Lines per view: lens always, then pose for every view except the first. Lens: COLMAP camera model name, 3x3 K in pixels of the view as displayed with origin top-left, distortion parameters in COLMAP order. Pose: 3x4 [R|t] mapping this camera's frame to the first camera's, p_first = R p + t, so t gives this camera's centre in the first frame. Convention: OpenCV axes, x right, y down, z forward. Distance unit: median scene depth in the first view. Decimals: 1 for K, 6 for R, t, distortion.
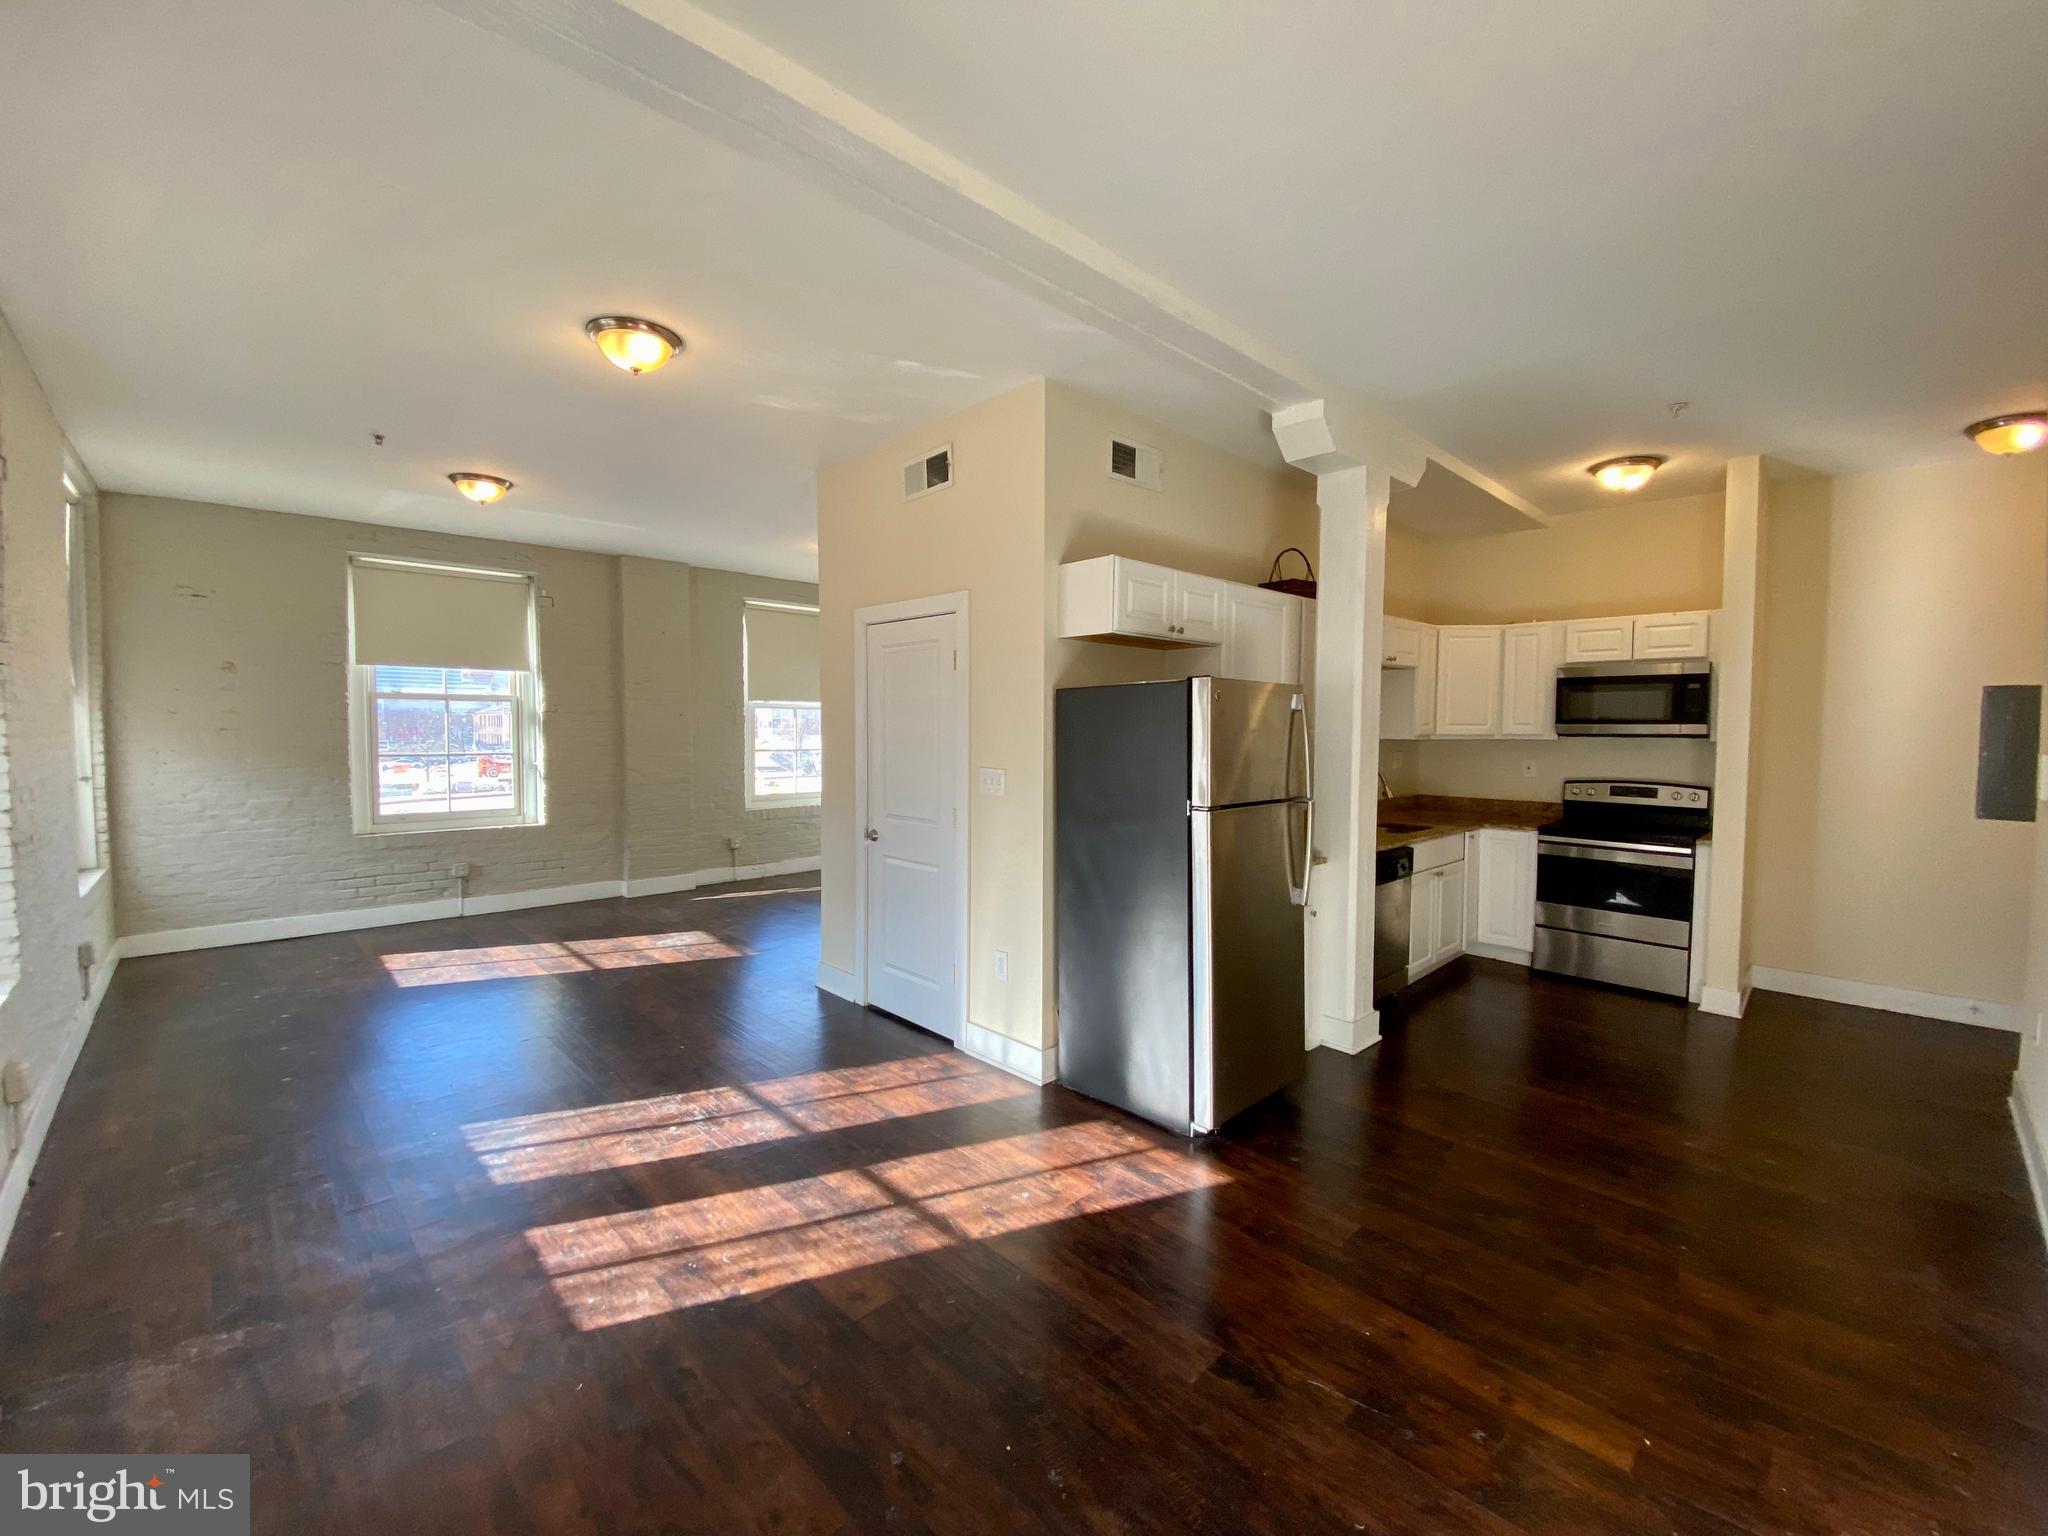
lens RADIAL K [[824.5, 0, 1024.0], [0, 824.5, 768.0], [0, 0, 1]] dist [0.001168, -0.011150]
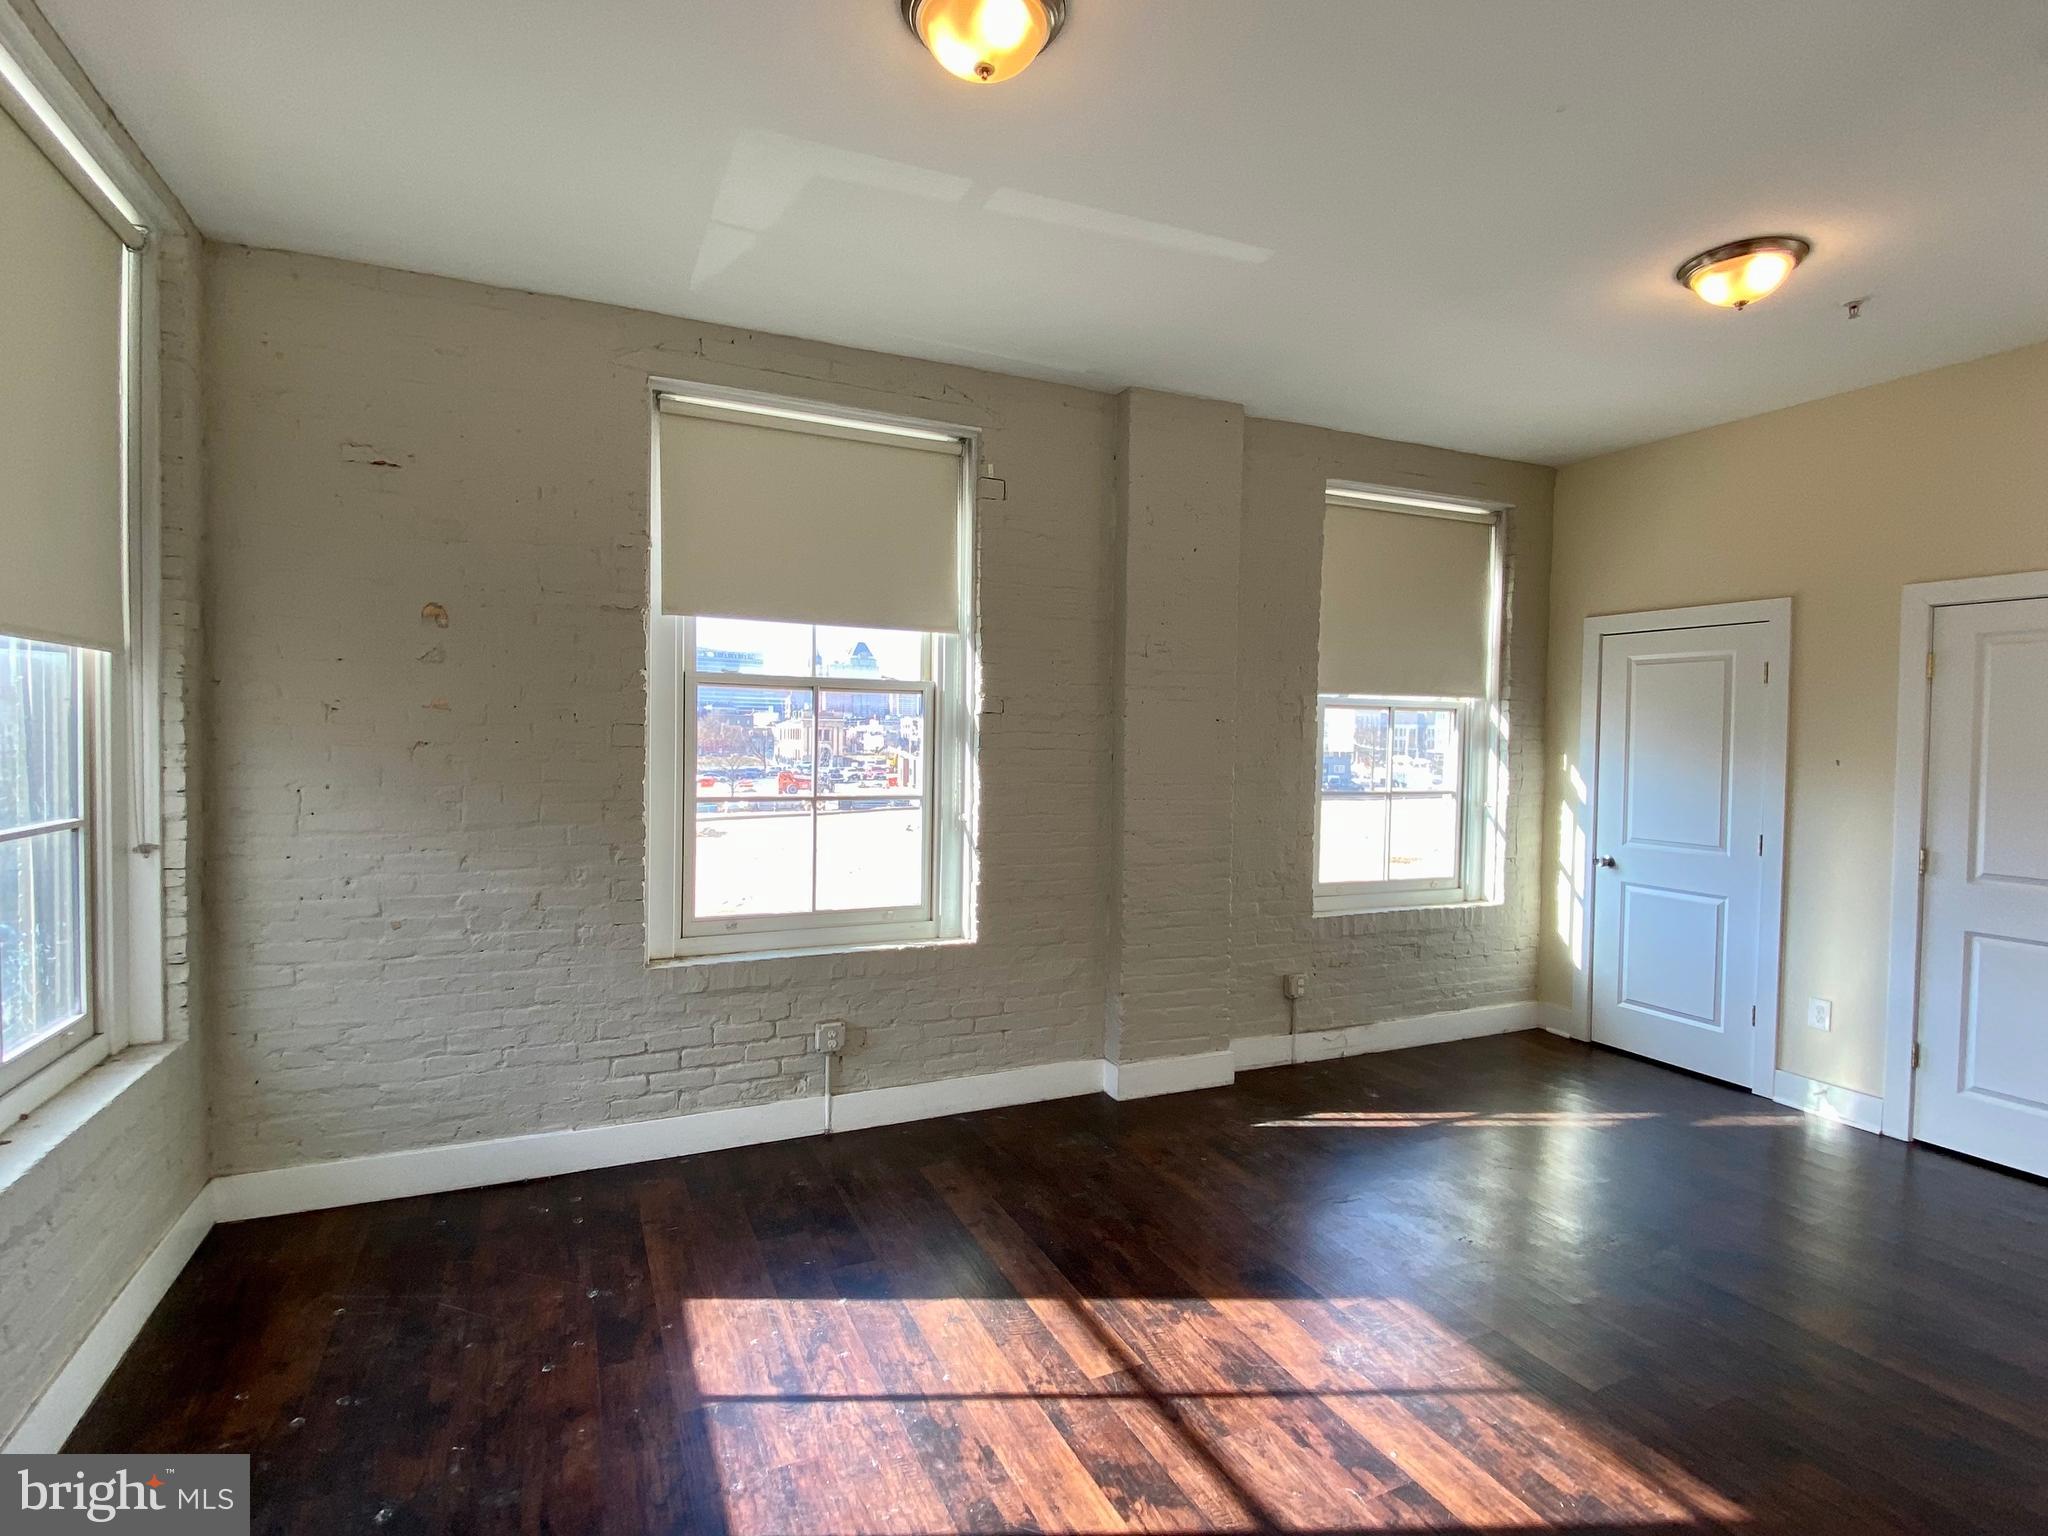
lens RADIAL K [[995.8, 0, 1032.4], [0, 995.8, 765.5], [0, 0, 1]] dist [0.024080, -0.023153]
pose [[0.944637, 0.015880, -0.327731, -0.462747], [-0.025097, 0.999399, -0.023913, -0.030397], [0.327155, 0.030814, 0.944468, 0.580345]]
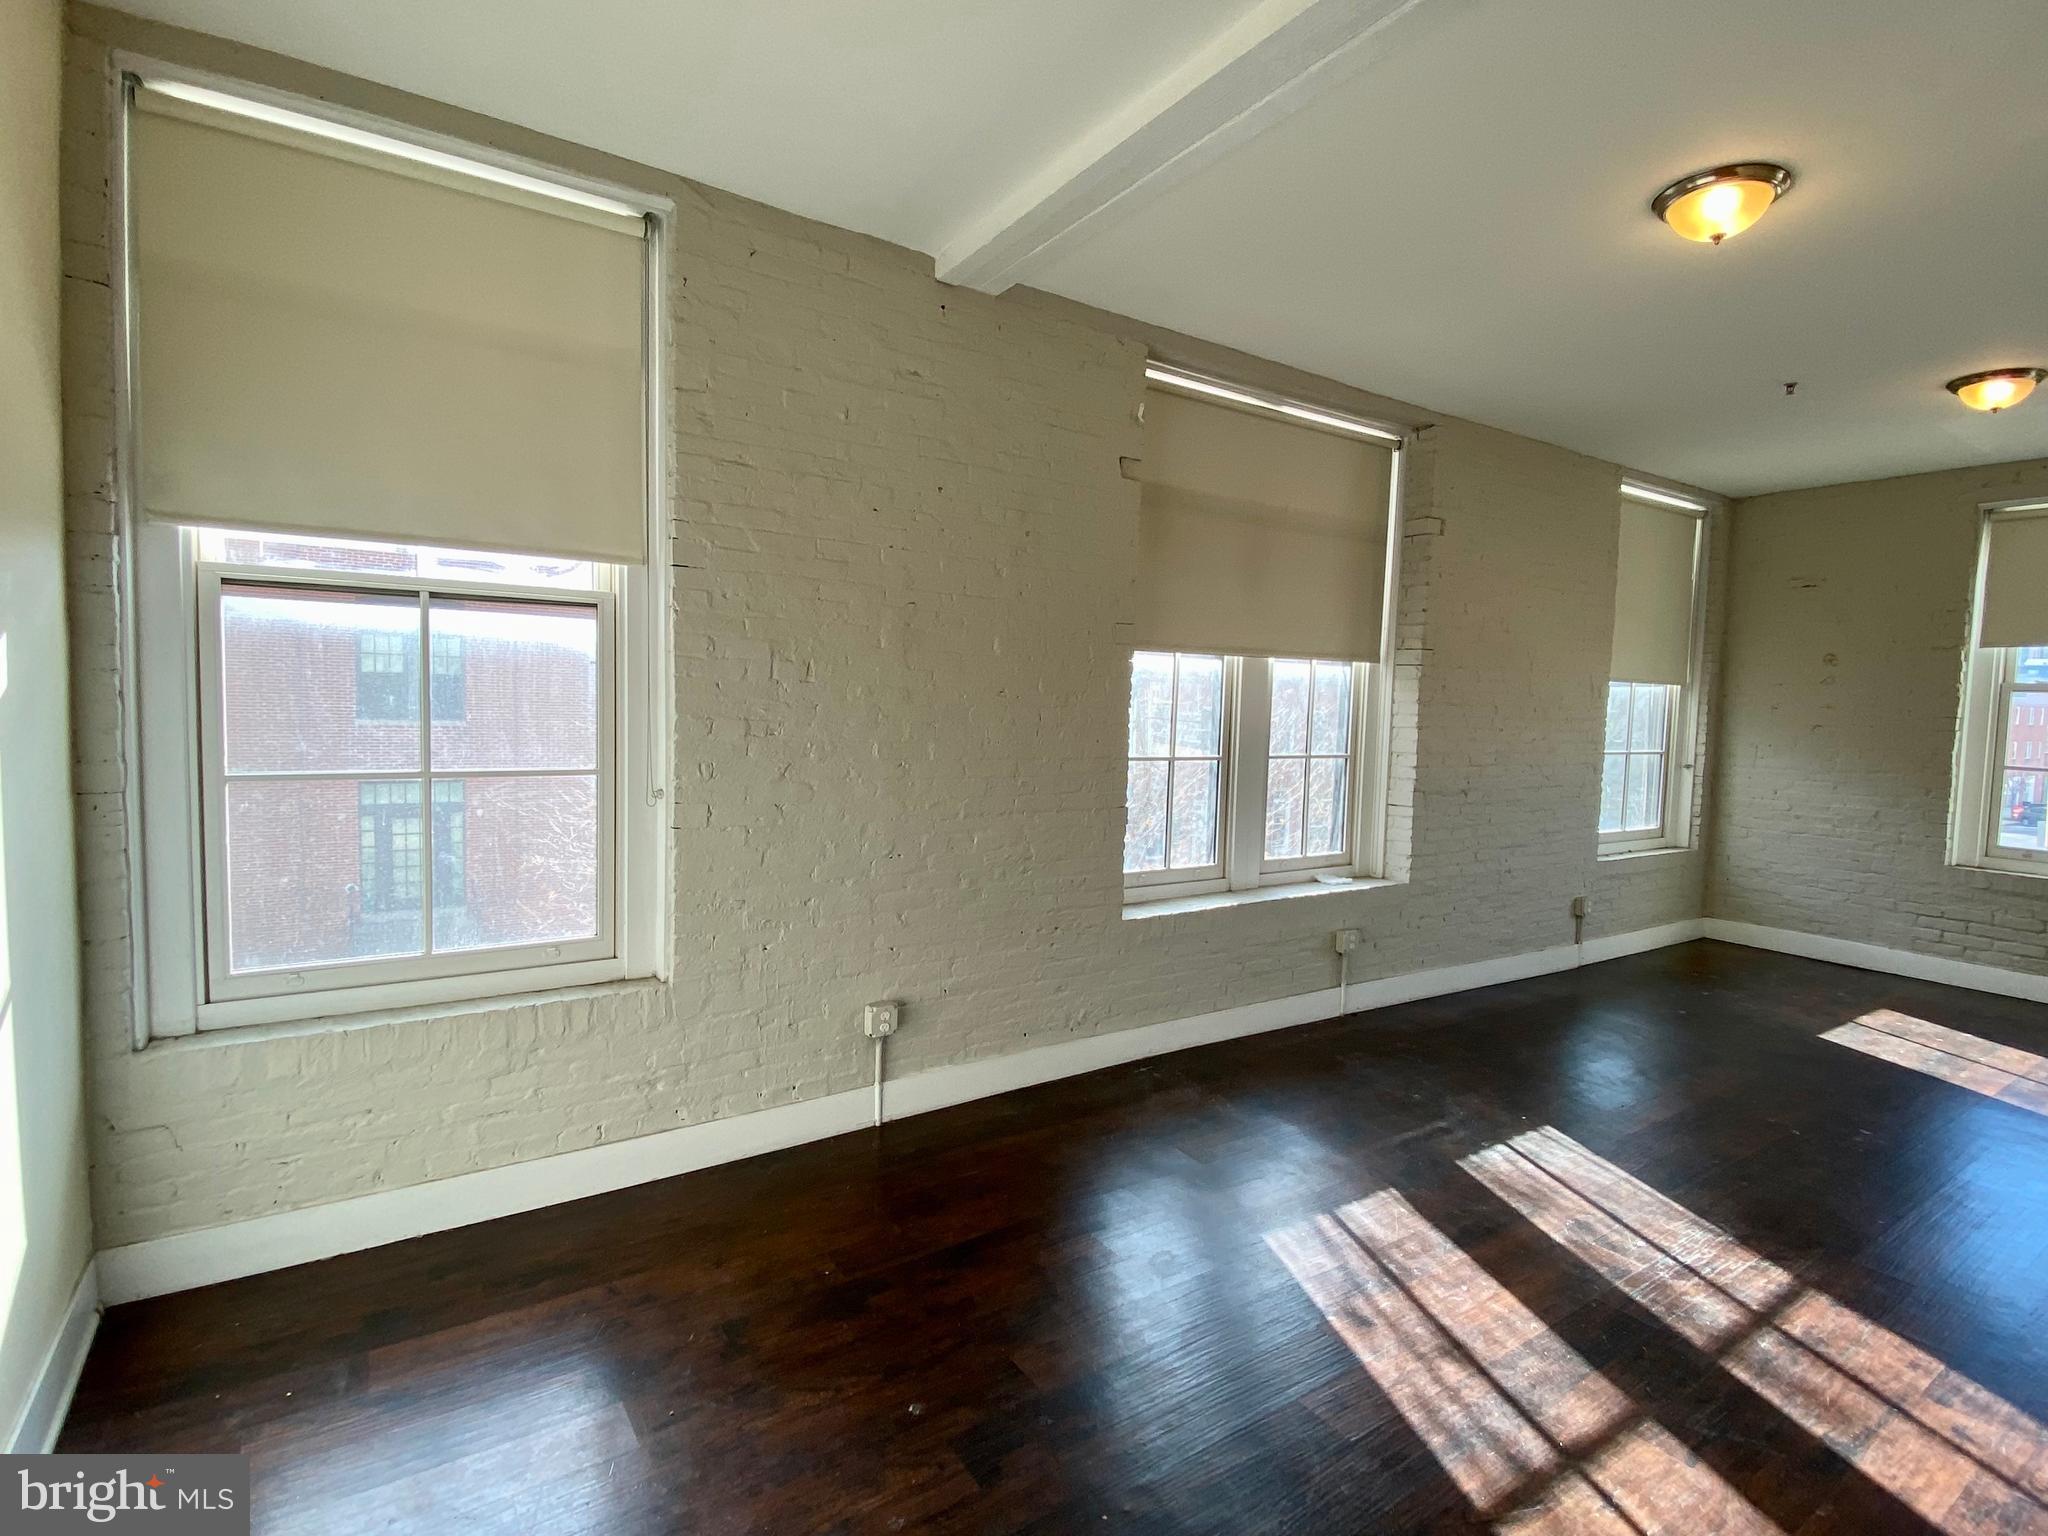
lens RADIAL K [[995.8, 0, 1032.4], [0, 995.8, 765.5], [0, 0, 1]] dist [0.024080, -0.023153]
pose [[-0.183099, 0.053638, -0.981630, 0.322855], [-0.078095, 0.994561, 0.068912, -0.011256], [0.979988, 0.089278, -0.177914, 0.337487]]
